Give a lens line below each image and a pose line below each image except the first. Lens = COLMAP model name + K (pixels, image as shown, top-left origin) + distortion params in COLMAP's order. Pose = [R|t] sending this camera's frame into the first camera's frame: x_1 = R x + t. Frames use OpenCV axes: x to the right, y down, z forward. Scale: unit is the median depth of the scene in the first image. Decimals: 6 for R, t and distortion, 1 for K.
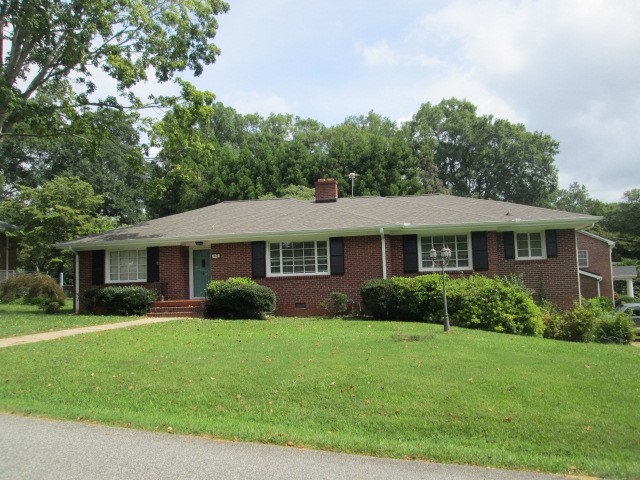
lens RADIAL K [[536.6, 0, 320.6], [0, 536.6, 239.5], [0, 0, 1]] dist [-0.024852, -0.009745]
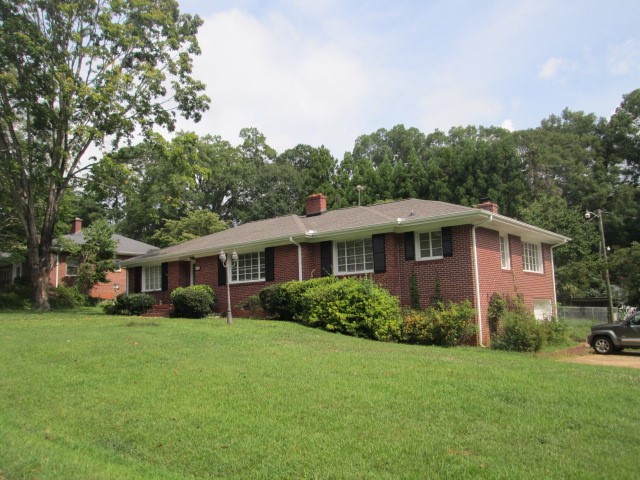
lens RADIAL K [[536.6, 0, 321.2], [0, 536.6, 240.9], [0, 0, 1]] dist [-0.024852, -0.009745]
pose [[0.875137, -0.059434, -0.480211, 0.654143], [0.042996, 0.998054, -0.045170, 0.037429], [0.481961, 0.018883, 0.875989, 0.070226]]
